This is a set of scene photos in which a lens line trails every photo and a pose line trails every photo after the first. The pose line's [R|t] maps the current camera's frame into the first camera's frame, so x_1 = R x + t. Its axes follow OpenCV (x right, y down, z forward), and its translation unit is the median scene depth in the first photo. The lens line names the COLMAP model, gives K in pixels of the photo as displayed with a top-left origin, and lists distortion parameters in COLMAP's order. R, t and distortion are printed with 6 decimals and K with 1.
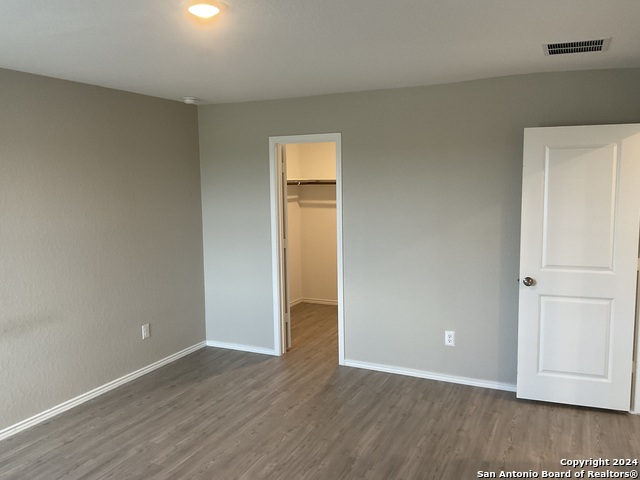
lens RADIAL K [[527.6, 0, 337.3], [0, 527.6, 237.1], [0, 0, 1]] dist [0.058451, -0.103395]
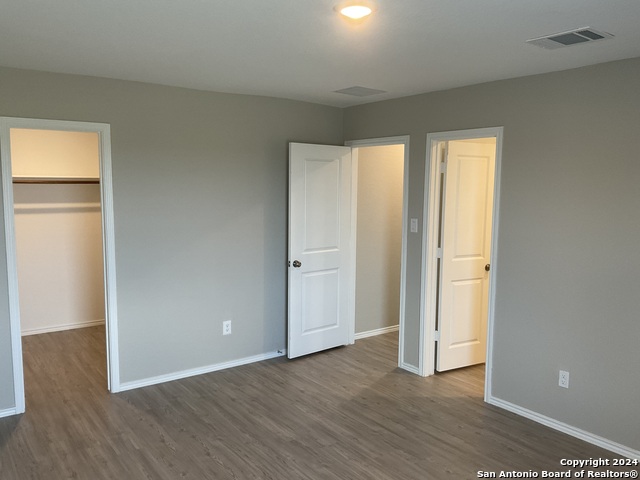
lens RADIAL K [[527.6, 0, 315.7], [0, 527.6, 236.2], [0, 0, 1]] dist [0.058451, -0.103395]
pose [[0.487371, -0.076964, 0.869797, -0.701979], [0.071149, 0.996296, 0.048290, -0.039228], [-0.870292, 0.038350, 0.491042, 0.338498]]
